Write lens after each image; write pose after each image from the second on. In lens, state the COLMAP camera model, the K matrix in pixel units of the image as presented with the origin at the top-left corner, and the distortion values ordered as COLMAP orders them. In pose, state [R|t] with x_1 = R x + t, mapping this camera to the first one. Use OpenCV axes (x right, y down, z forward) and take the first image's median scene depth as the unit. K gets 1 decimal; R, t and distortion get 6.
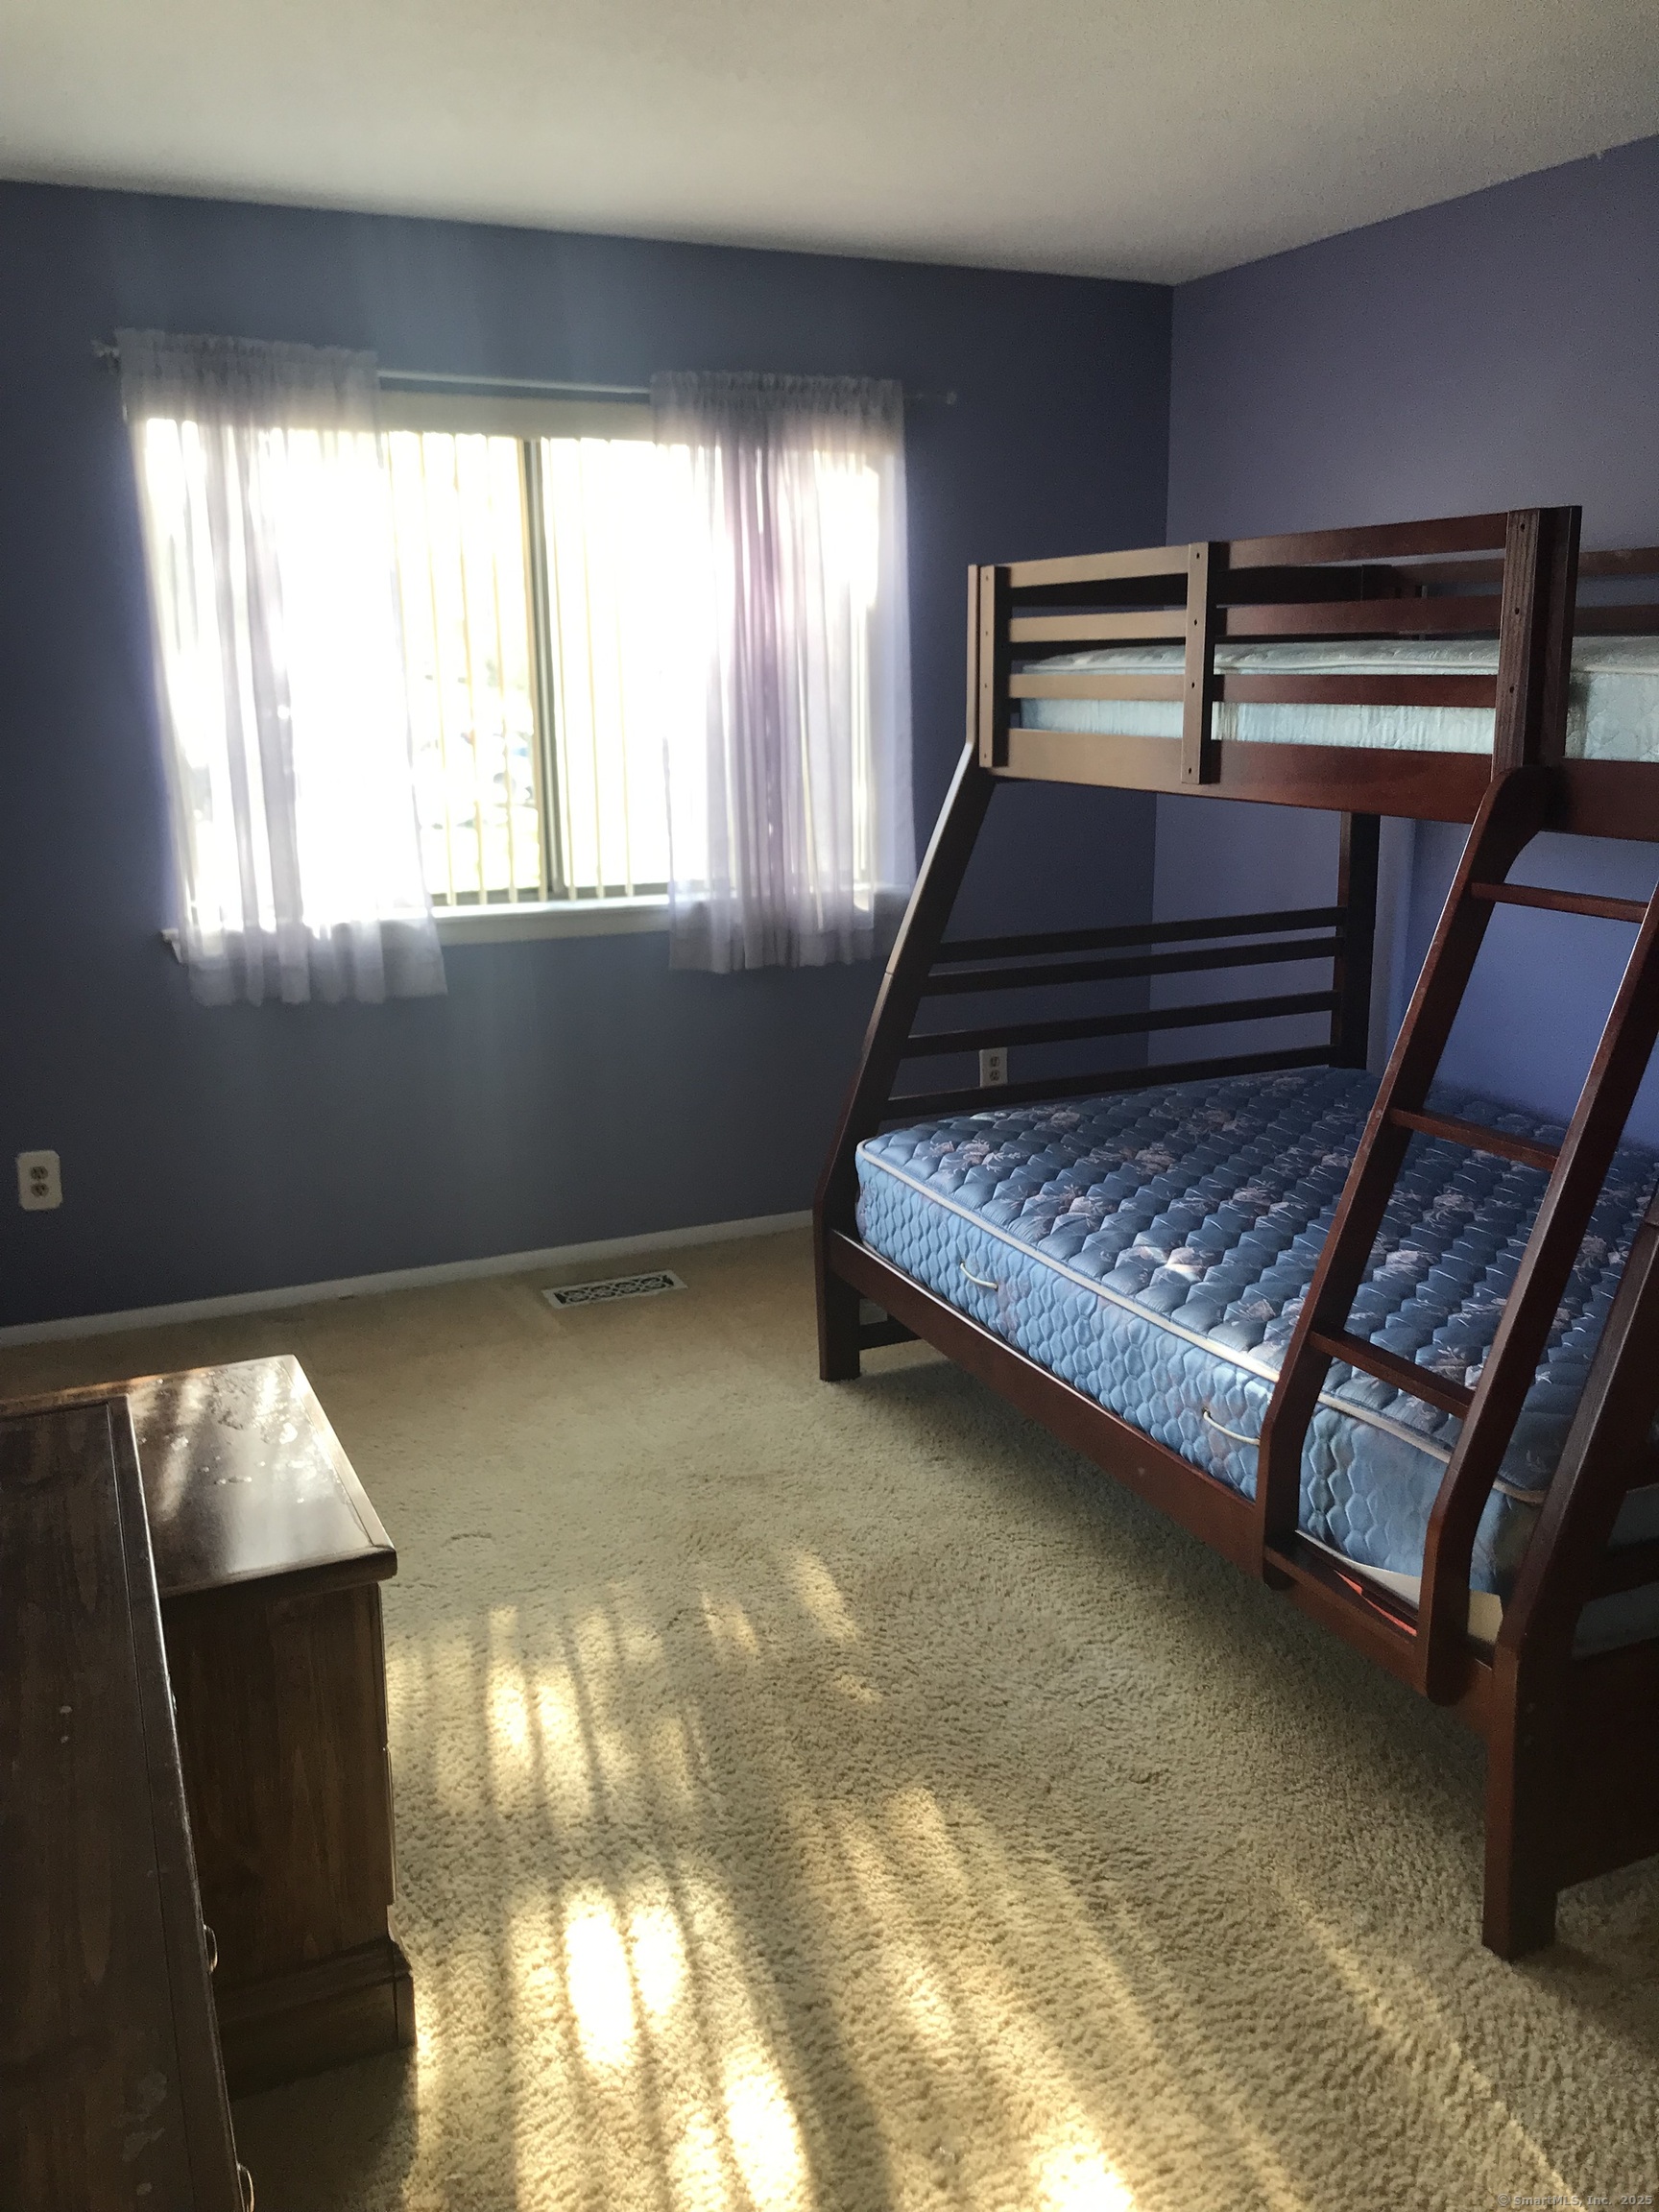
lens RADIAL K [[1847.6, 0, 844.2], [0, 1847.6, 1097.7], [0, 0, 1]] dist [0.015999, 0.003278]
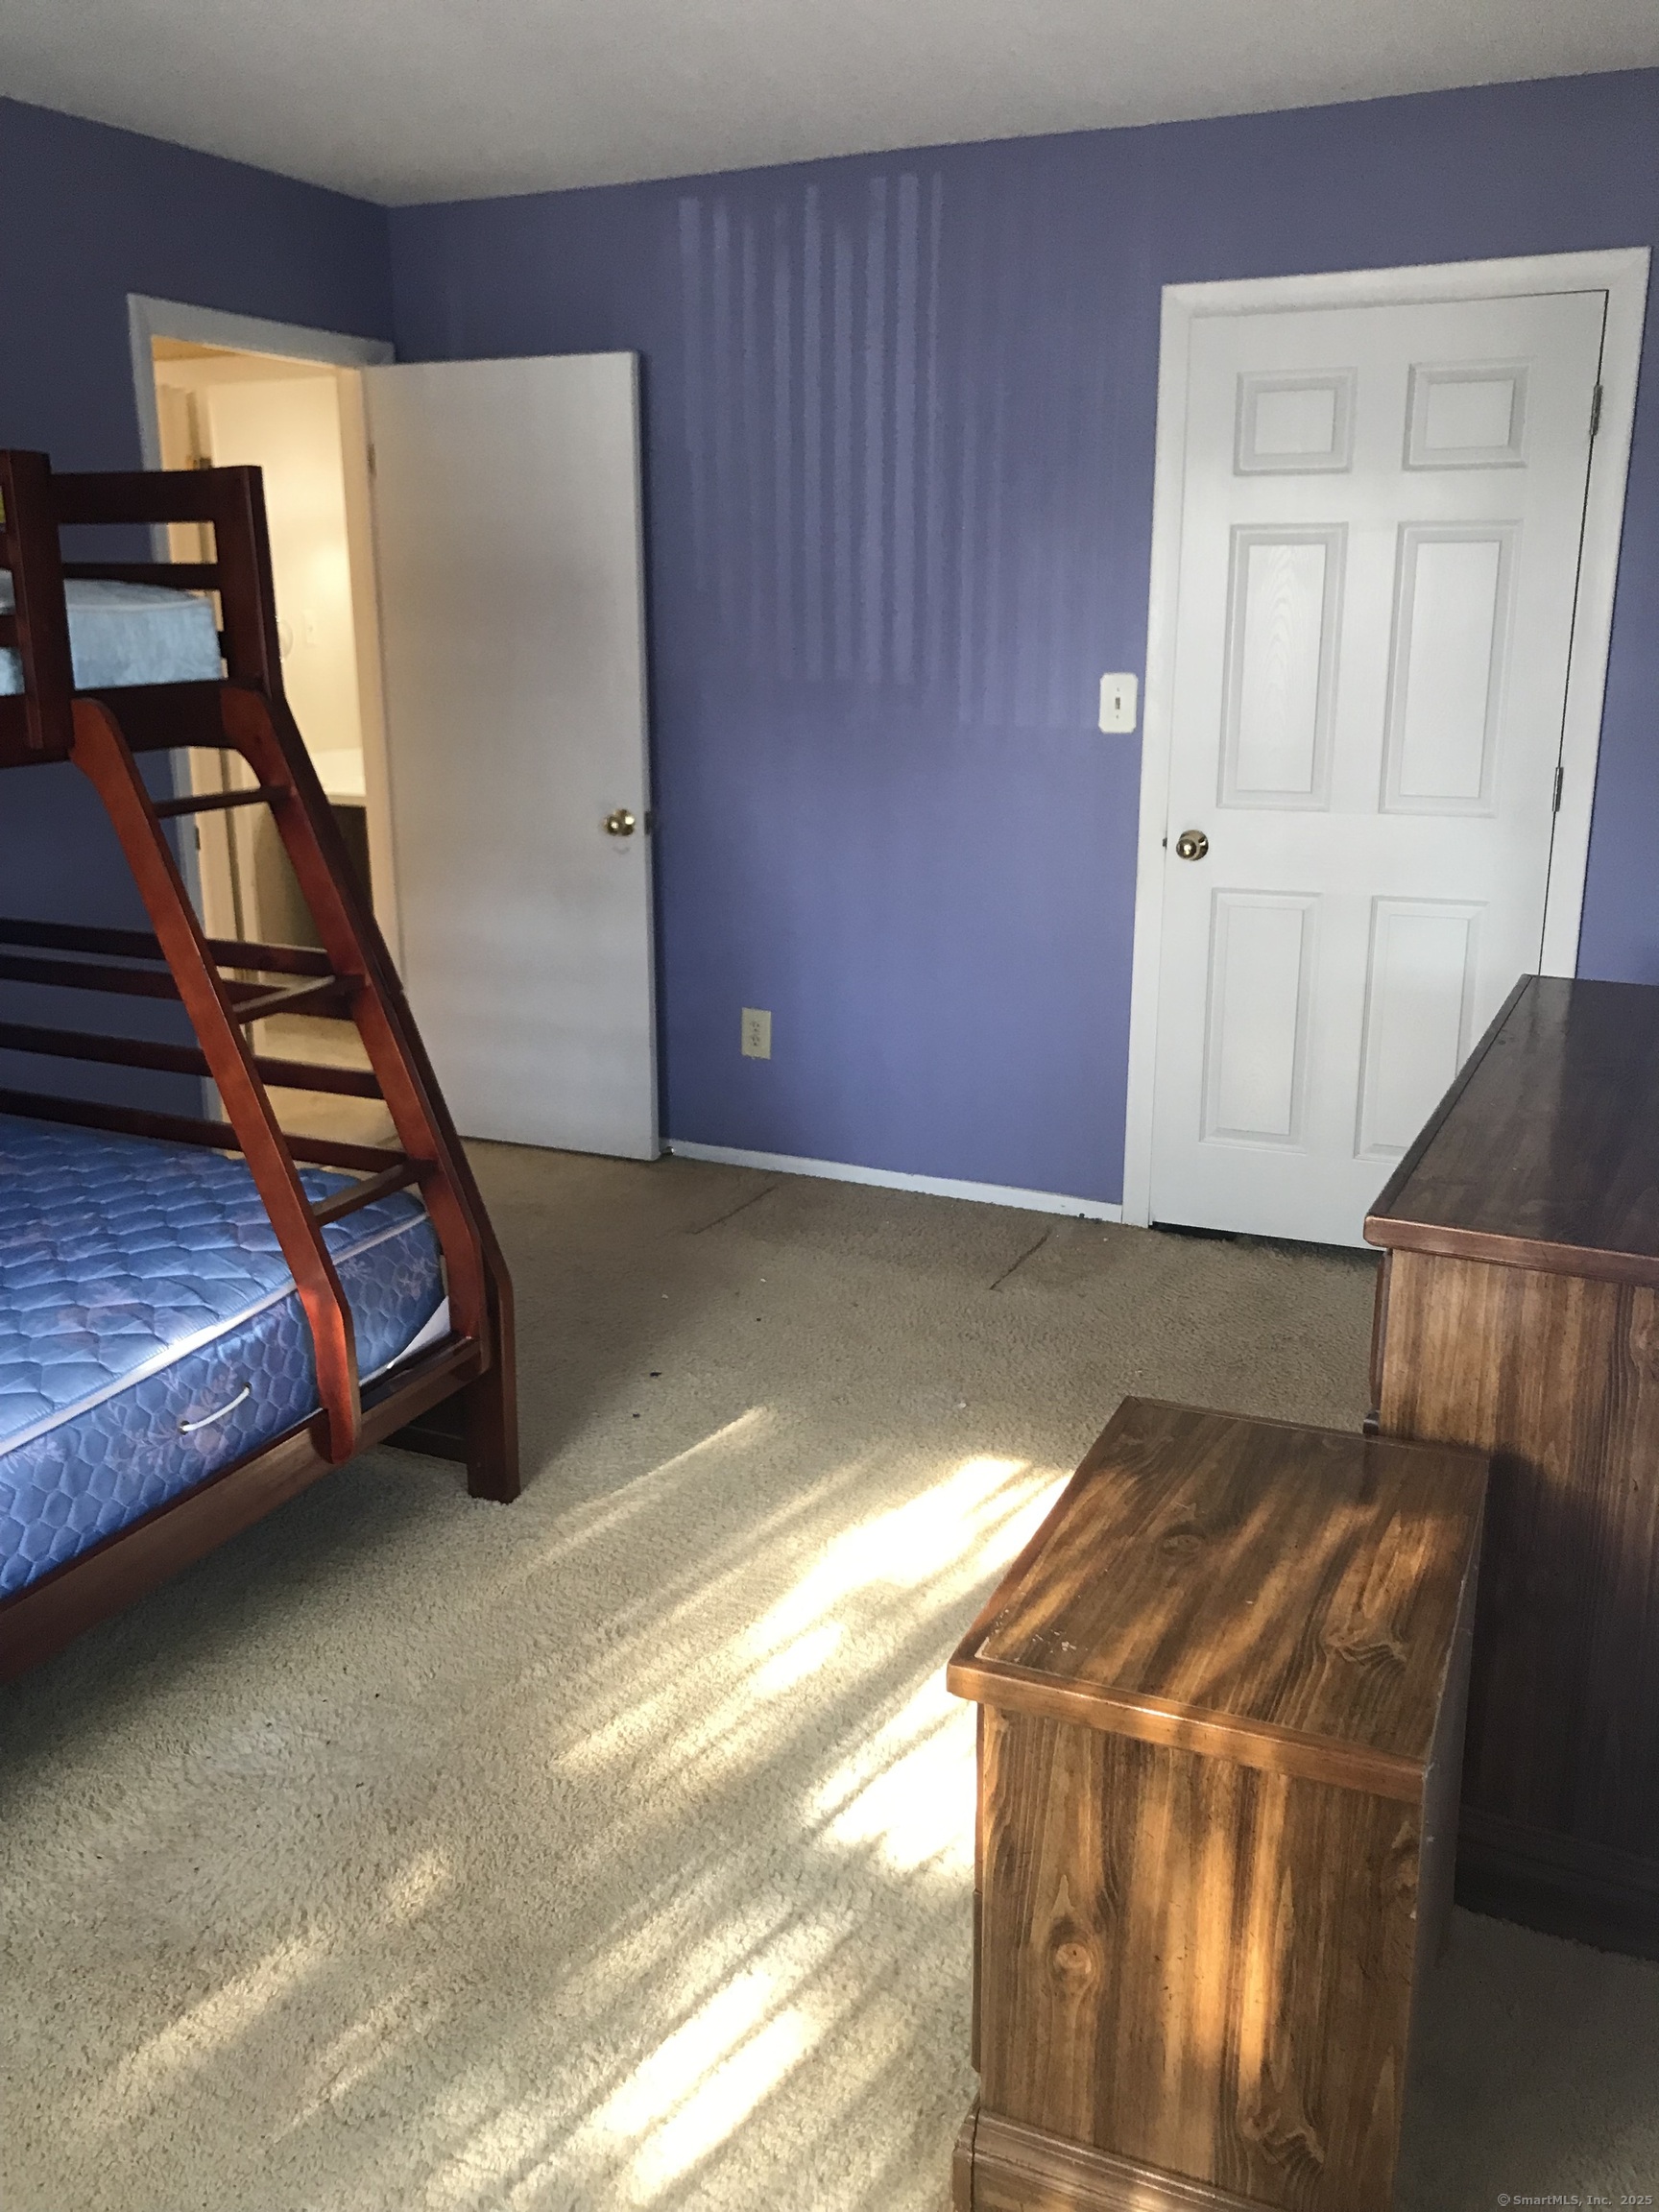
lens RADIAL K [[1847.6, 0, 841.2], [0, 1847.6, 1111.0], [0, 0, 1]] dist [0.015999, 0.003278]
pose [[-0.649094, -0.191439, 0.736225, -0.702782], [0.204034, 0.888541, 0.410932, -0.297405], [-0.732835, 0.416948, -0.537687, 1.273278]]
